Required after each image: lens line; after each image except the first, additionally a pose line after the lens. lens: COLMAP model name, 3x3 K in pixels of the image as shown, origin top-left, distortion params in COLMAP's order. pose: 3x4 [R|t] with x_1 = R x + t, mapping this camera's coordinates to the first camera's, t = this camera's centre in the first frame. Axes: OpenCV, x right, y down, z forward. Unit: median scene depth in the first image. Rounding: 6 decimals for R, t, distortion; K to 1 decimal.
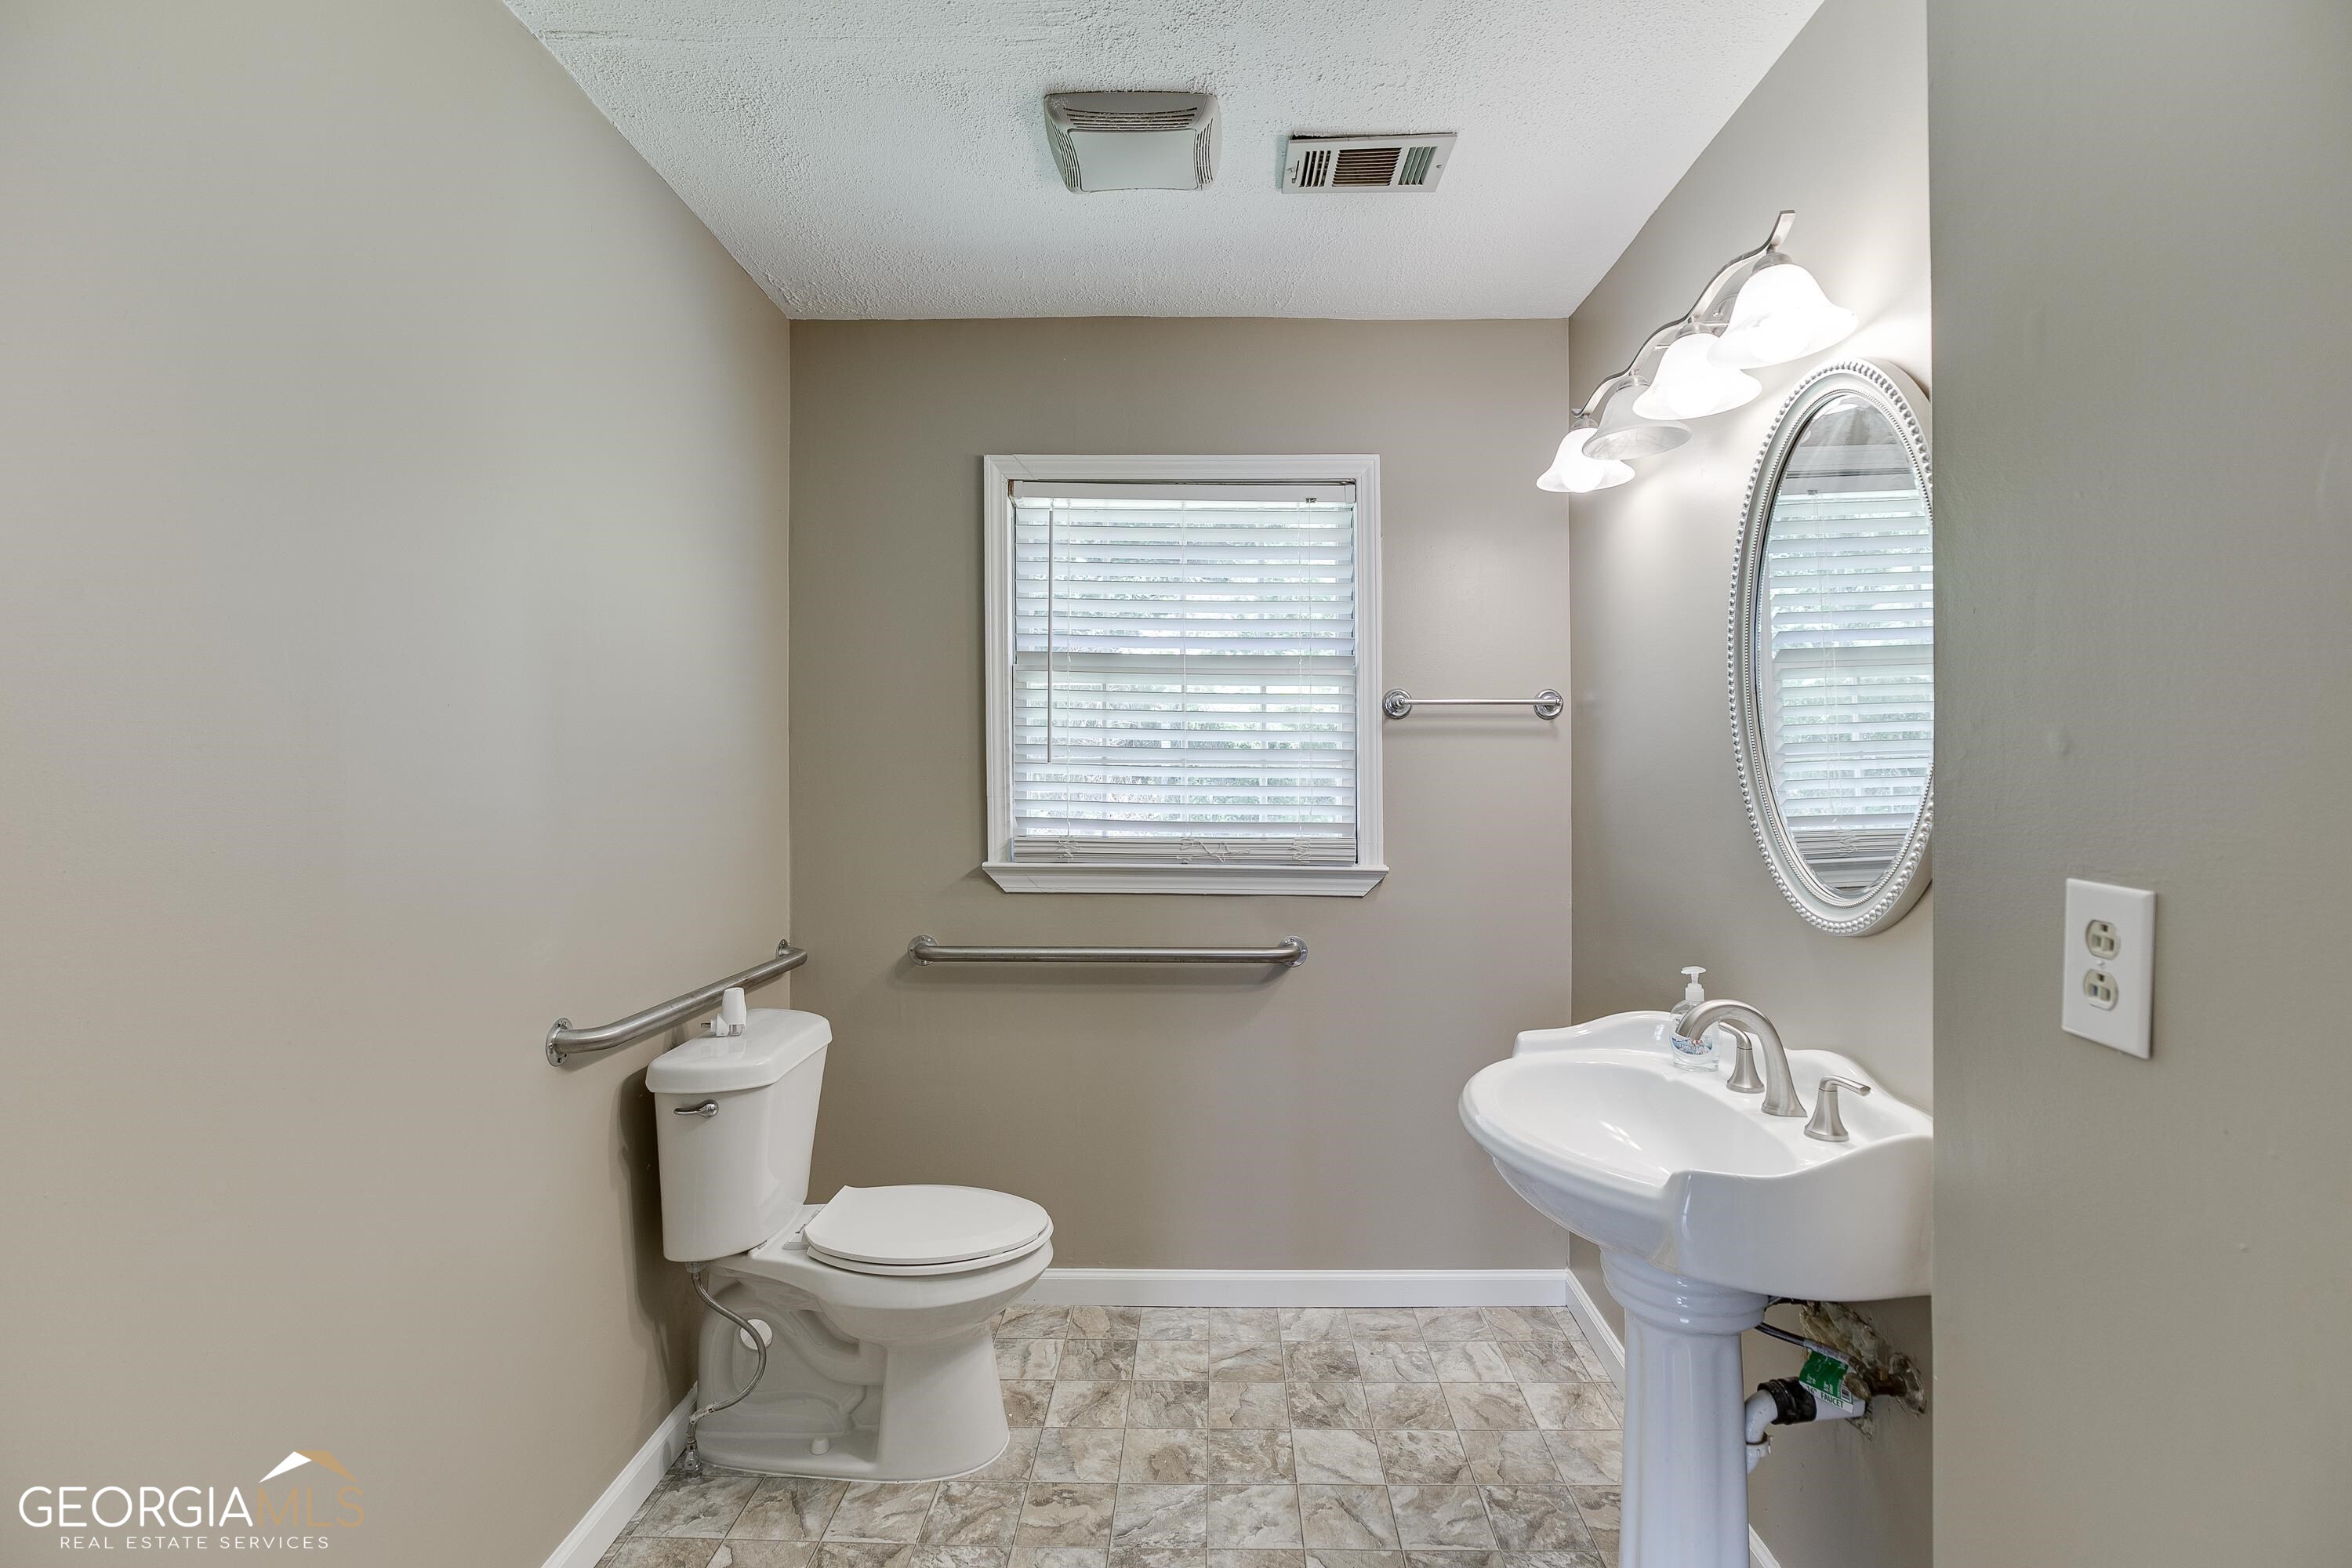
lens RADIAL K [[1062.3, 0, 1190.1], [0, 1062.3, 789.1], [0, 0, 1]] dist [-0.012307, 0.004081]
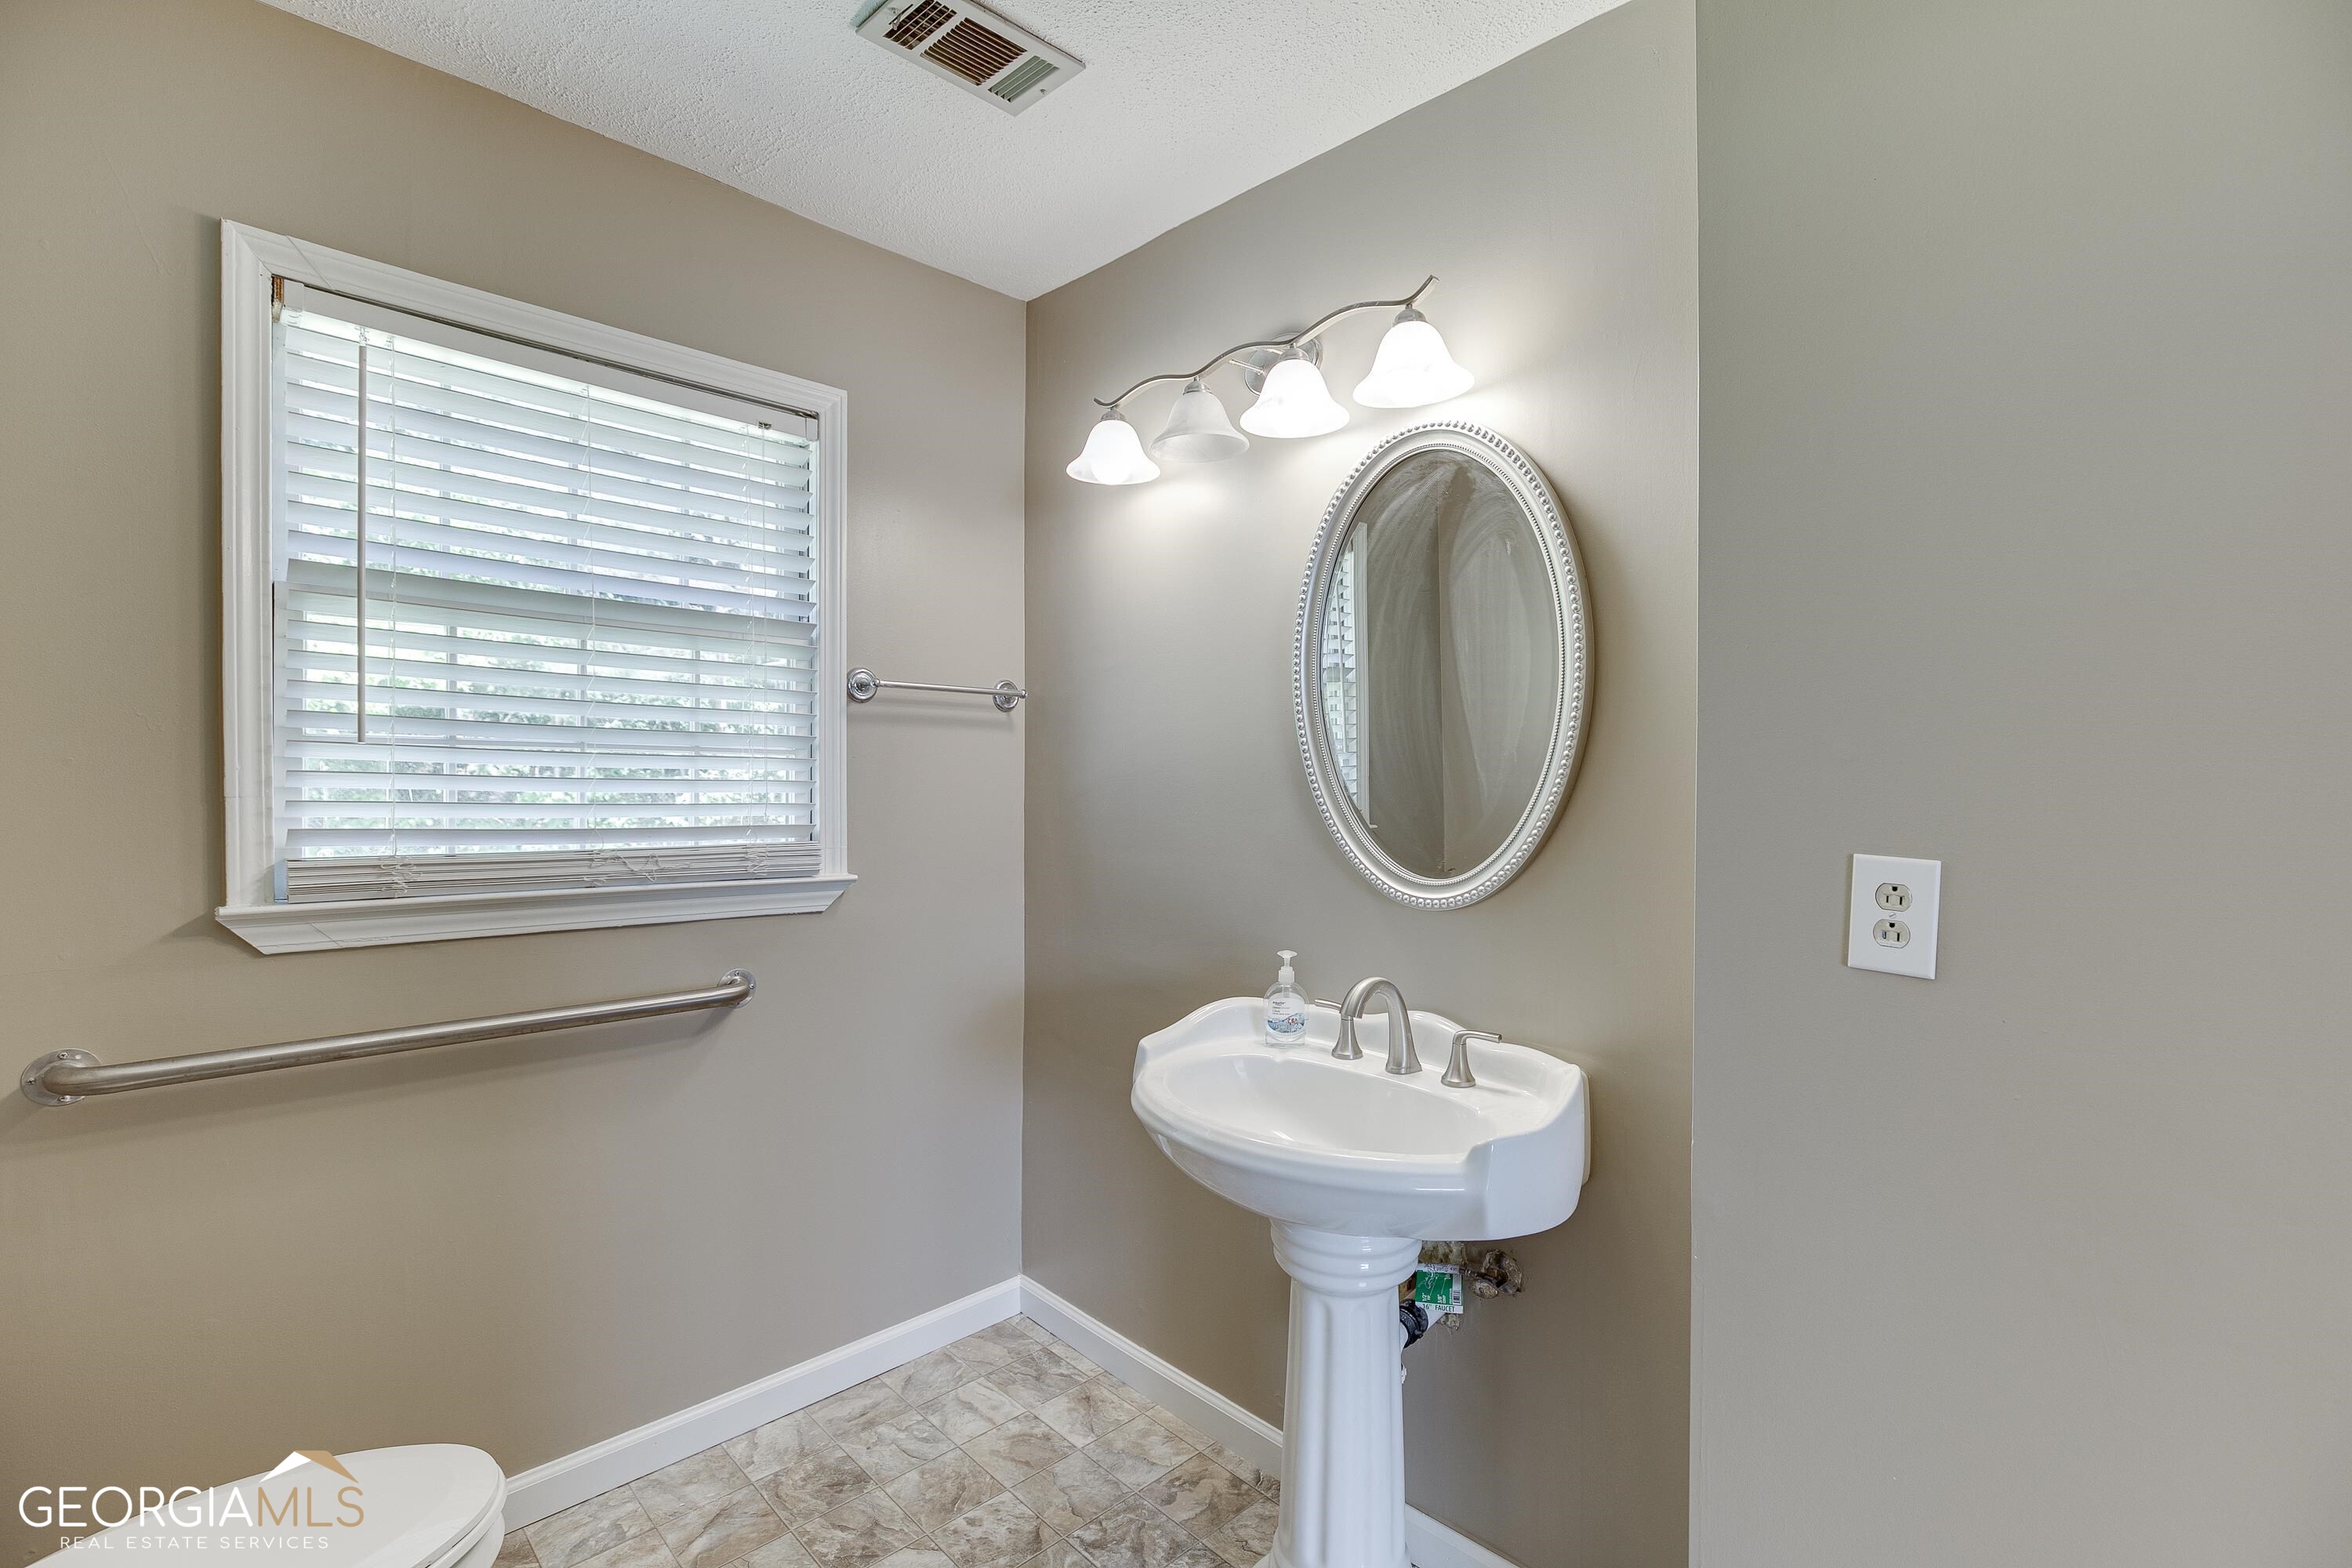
lens RADIAL K [[1062.3, 0, 1181.9], [0, 1062.3, 782.4], [0, 0, 1]] dist [-0.012307, 0.004081]
pose [[0.706122, -0.000228, 0.708091, -0.233216], [-0.001101, 0.999998, 0.001420, -0.002468], [-0.708090, -0.001782, 0.706120, 0.207492]]
